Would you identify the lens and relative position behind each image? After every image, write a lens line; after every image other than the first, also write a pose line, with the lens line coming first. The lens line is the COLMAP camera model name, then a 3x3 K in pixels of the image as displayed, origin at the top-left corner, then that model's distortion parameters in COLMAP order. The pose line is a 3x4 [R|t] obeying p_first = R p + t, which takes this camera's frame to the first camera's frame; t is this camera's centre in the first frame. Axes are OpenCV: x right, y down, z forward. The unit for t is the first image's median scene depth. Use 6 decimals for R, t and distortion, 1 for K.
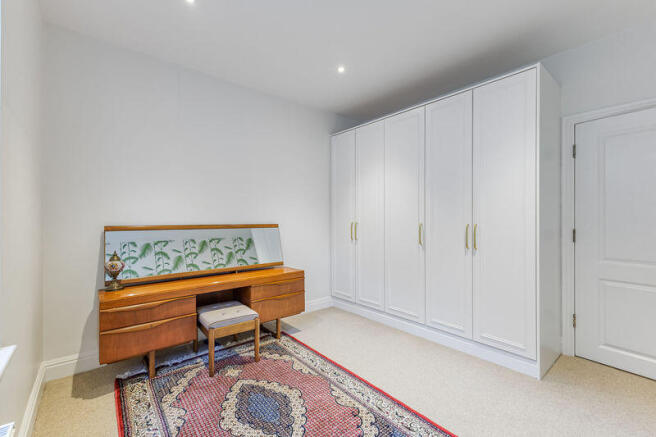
lens RADIAL K [[282.9, 0, 329.7], [0, 282.9, 215.4], [0, 0, 1]] dist [0.002800, 0.000101]
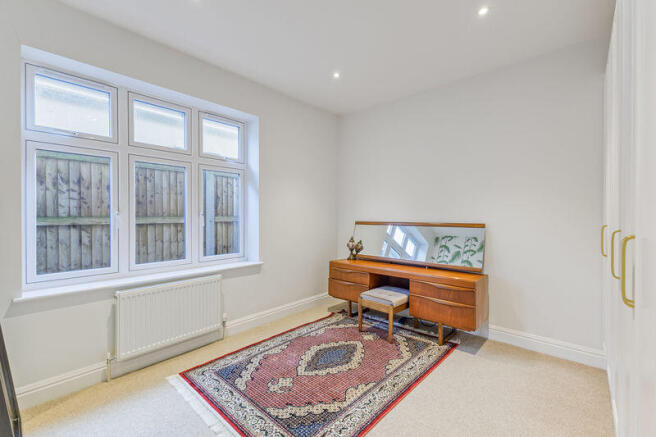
lens RADIAL K [[282.9, 0, 329.6], [0, 282.9, 219.9], [0, 0, 1]] dist [0.002800, 0.000101]
pose [[0.136601, 0.013384, -0.990536, 0.756231], [0.009499, 0.999845, 0.014820, 0.001354], [0.990581, -0.011433, 0.136453, 0.552910]]
